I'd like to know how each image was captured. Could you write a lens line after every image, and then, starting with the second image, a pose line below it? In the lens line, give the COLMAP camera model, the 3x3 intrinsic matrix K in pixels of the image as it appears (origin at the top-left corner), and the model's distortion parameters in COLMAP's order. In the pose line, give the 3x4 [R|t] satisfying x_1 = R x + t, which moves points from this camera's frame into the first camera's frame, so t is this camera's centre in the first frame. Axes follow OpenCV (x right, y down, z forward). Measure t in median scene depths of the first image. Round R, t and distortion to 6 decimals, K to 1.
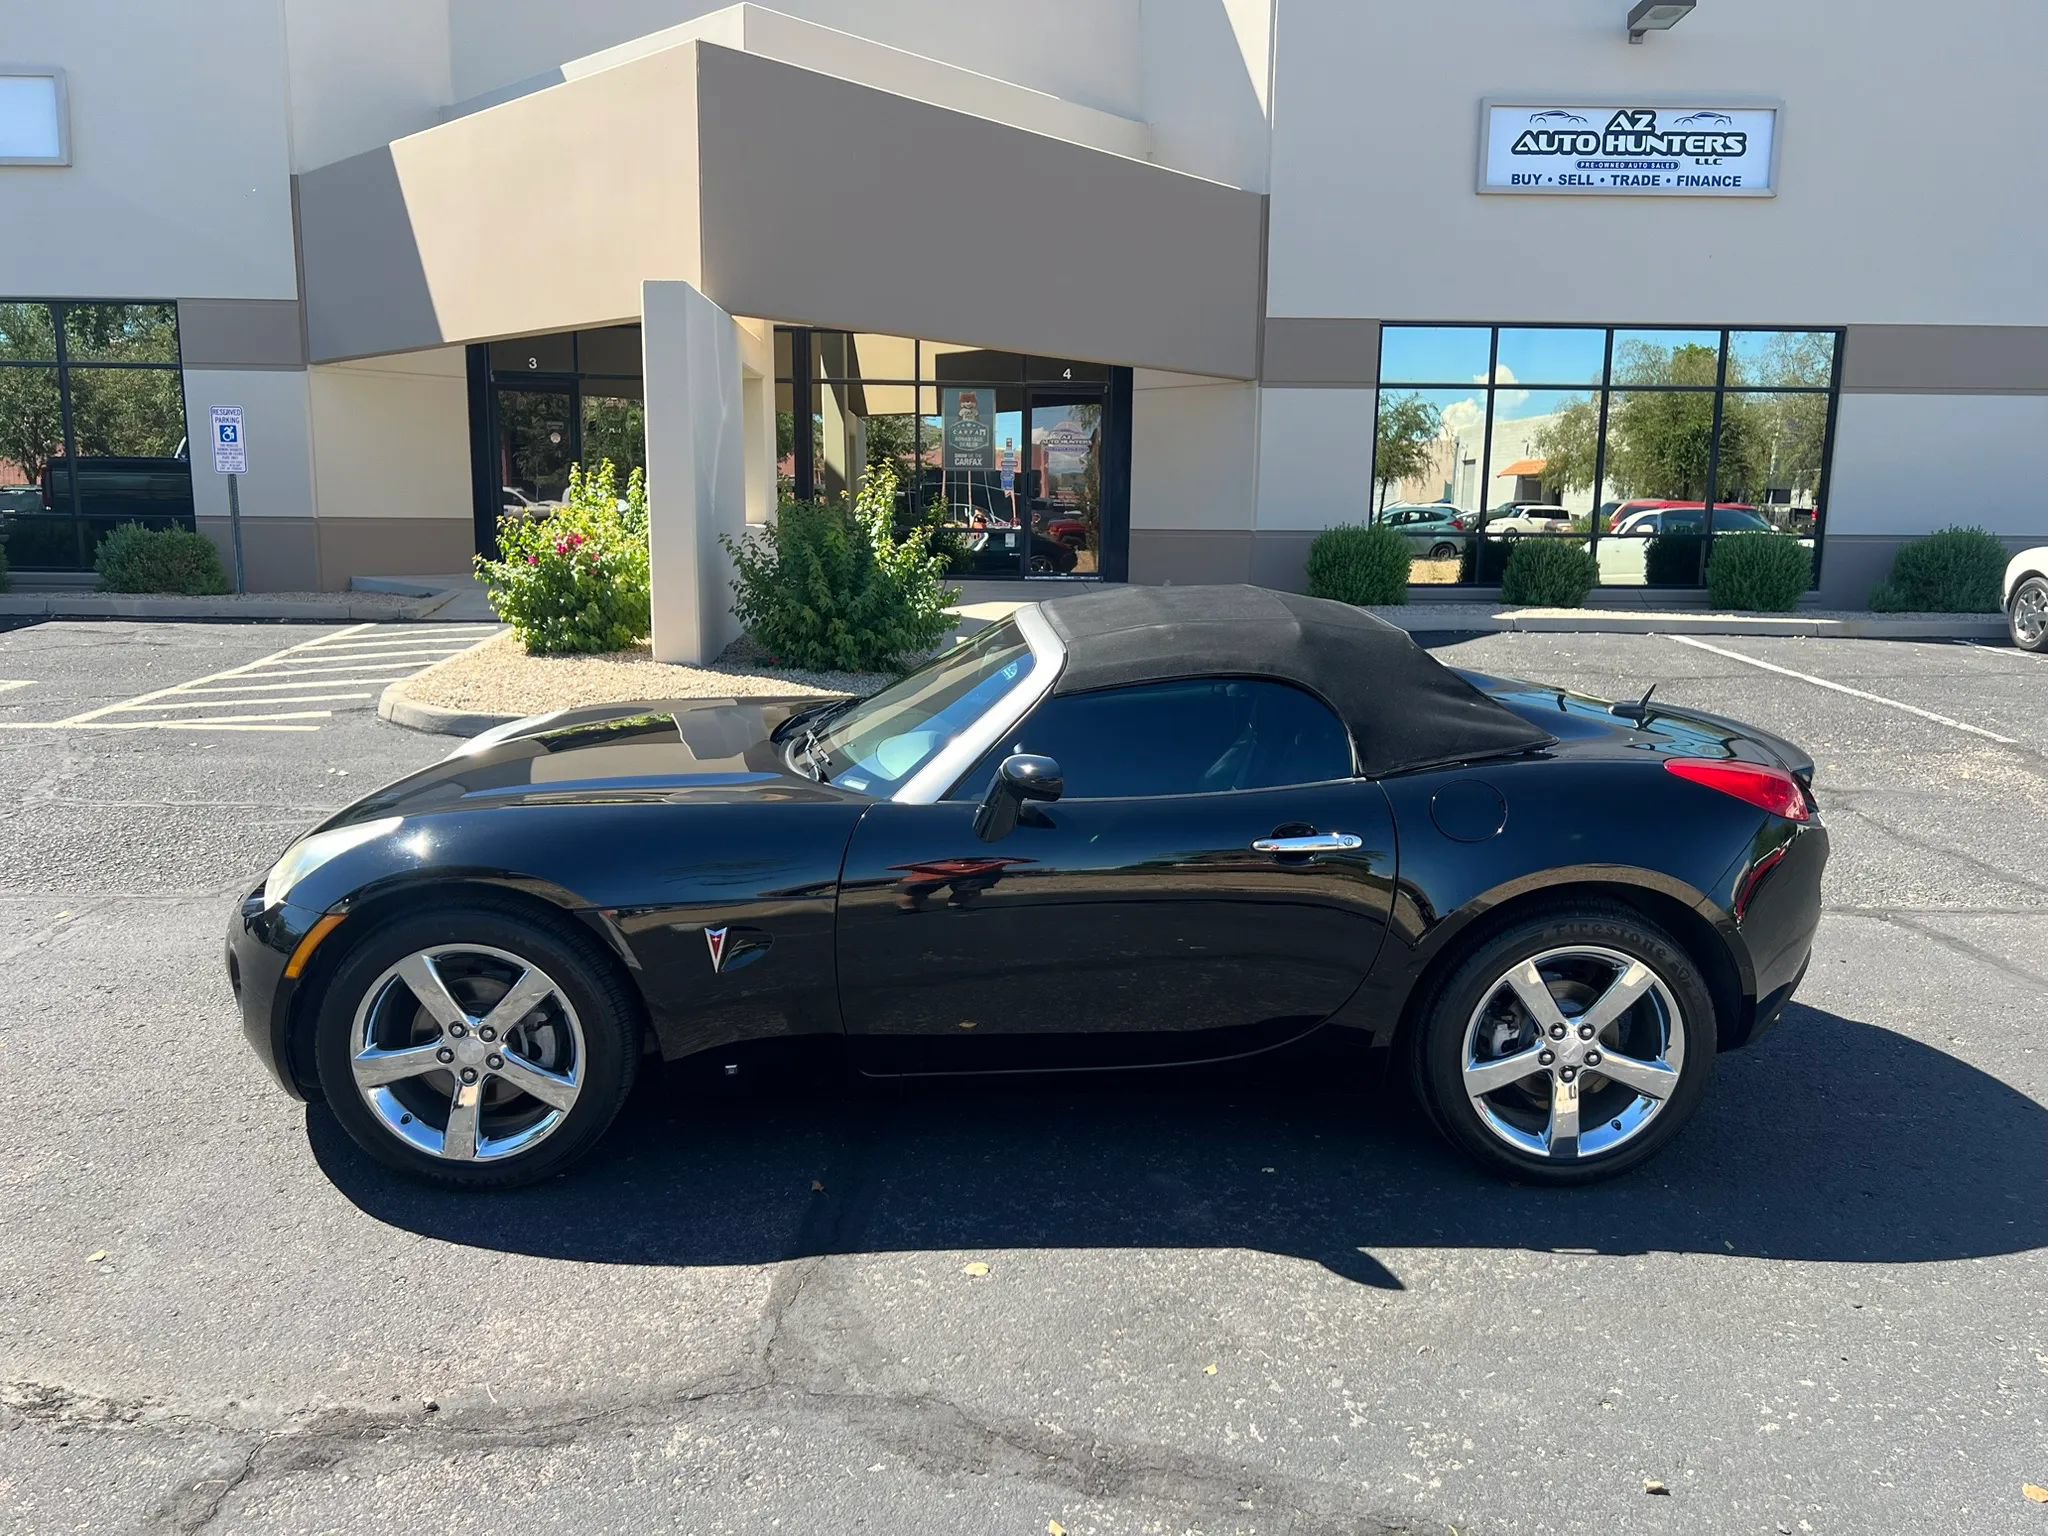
lens RADIAL K [[1544.3, 0, 1031.0], [0, 1544.3, 775.2], [0, 0, 1]] dist [0.044843, -0.047694]
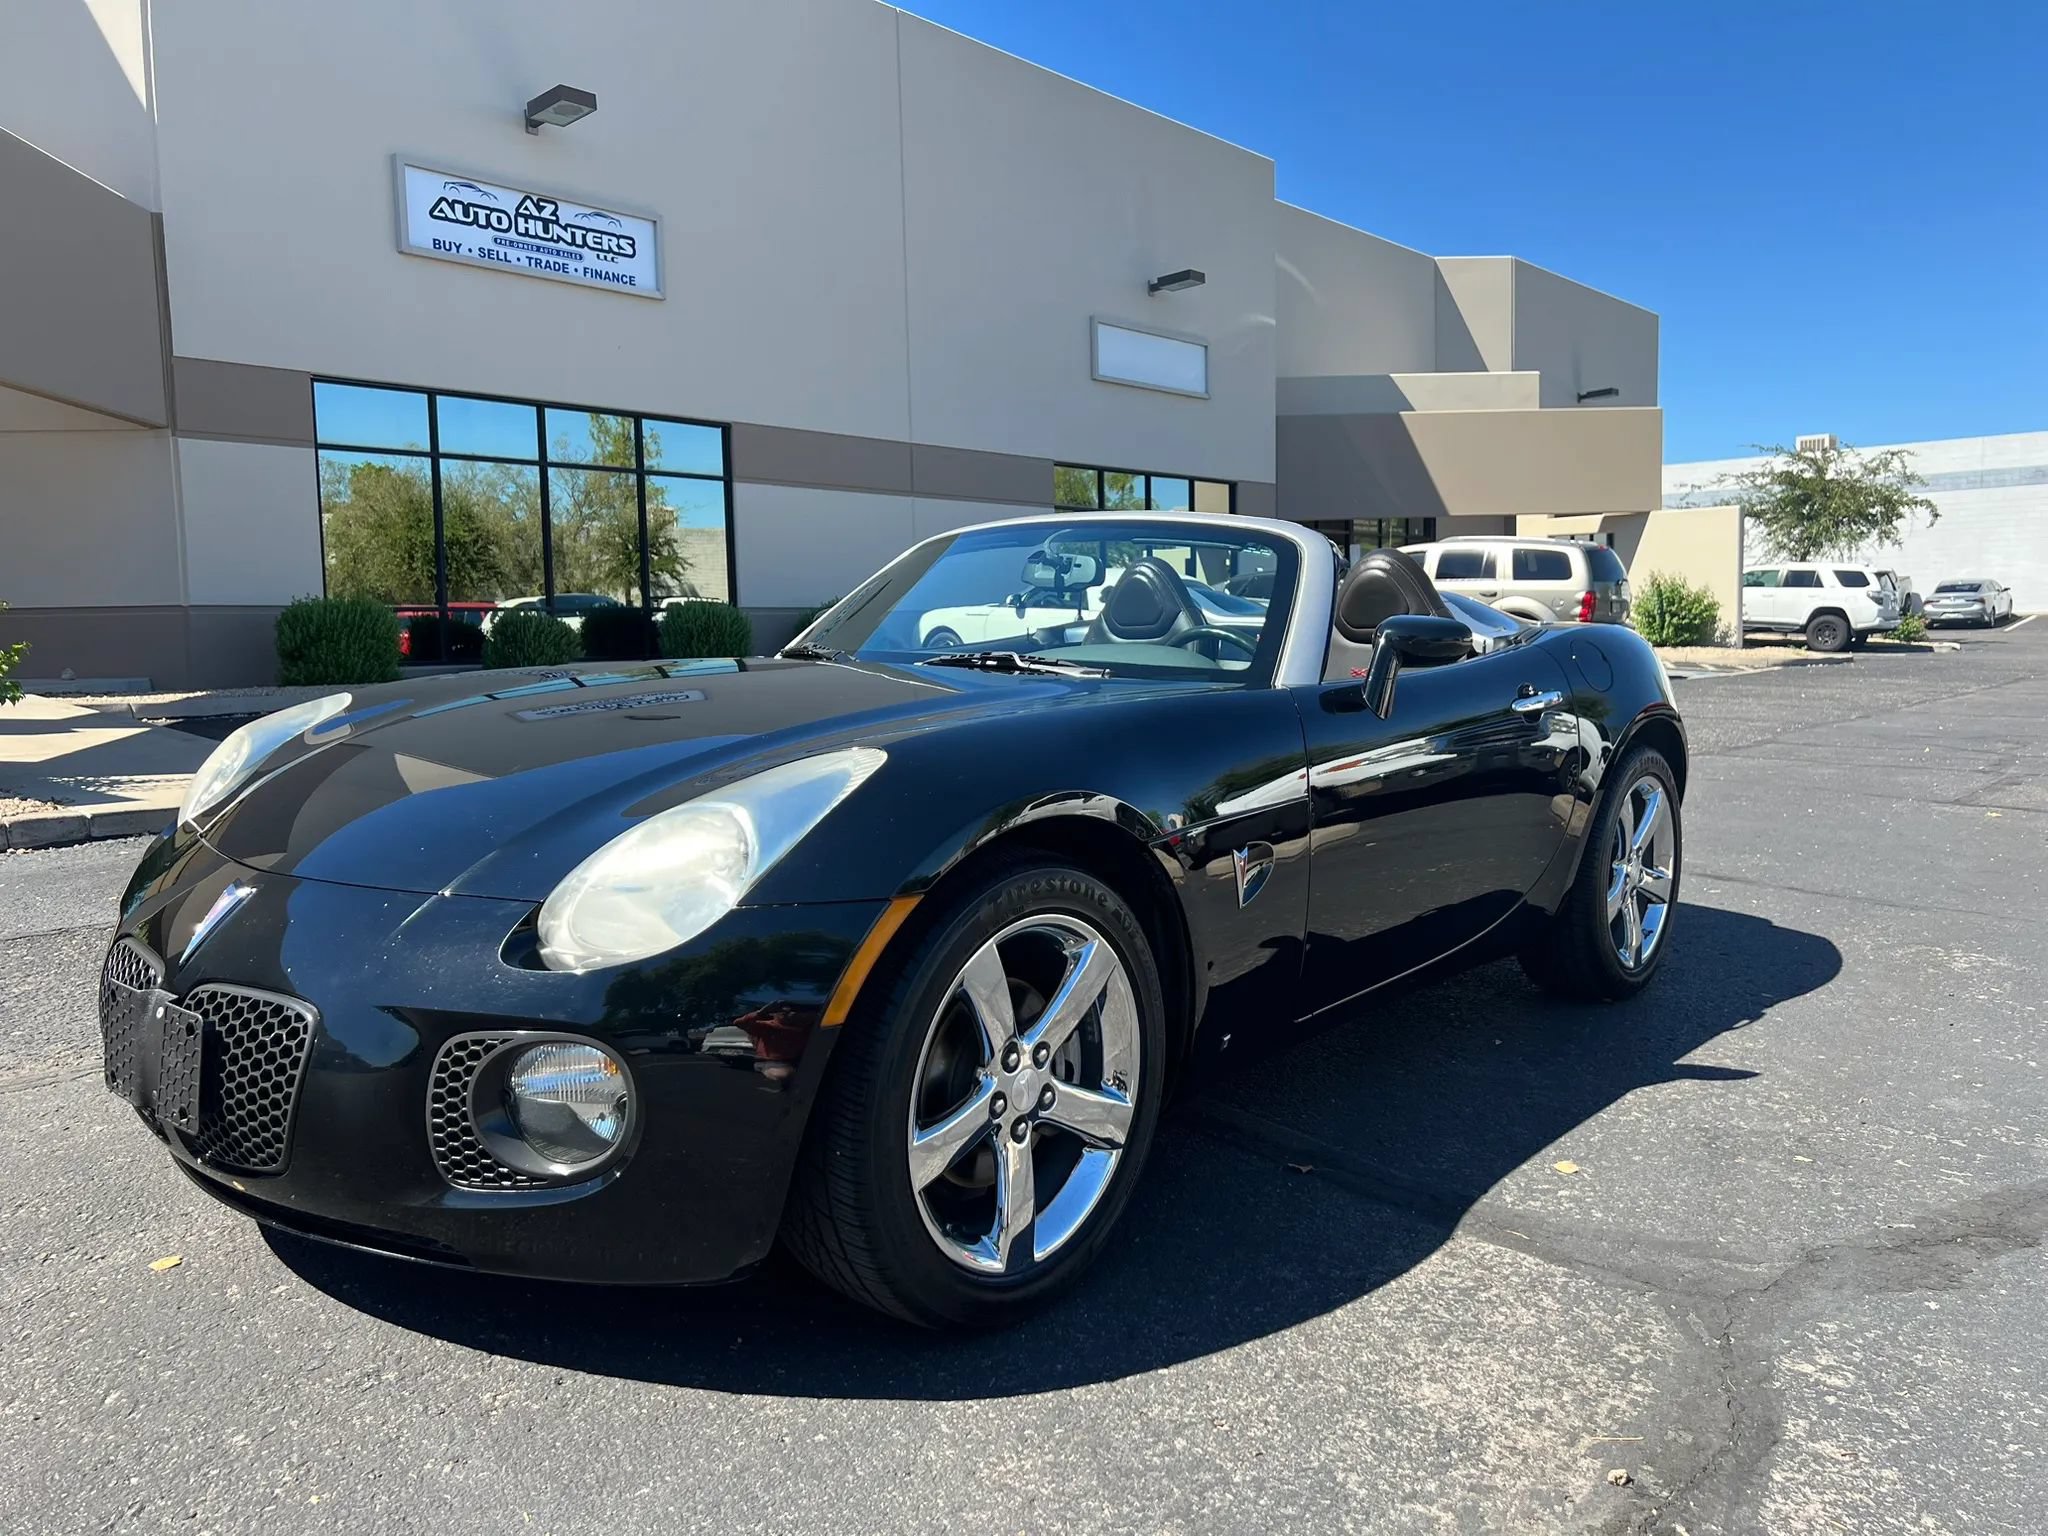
lens RADIAL K [[1549.7, 0, 1024.0], [0, 1549.7, 768.0], [0, 0, 1]] dist [0.031194, -0.036913]
pose [[0.676912, -0.085863, 0.731039, -0.229149], [0.148409, 0.988697, -0.021294, 0.016961], [-0.720948, 0.122907, 0.682003, 0.153330]]
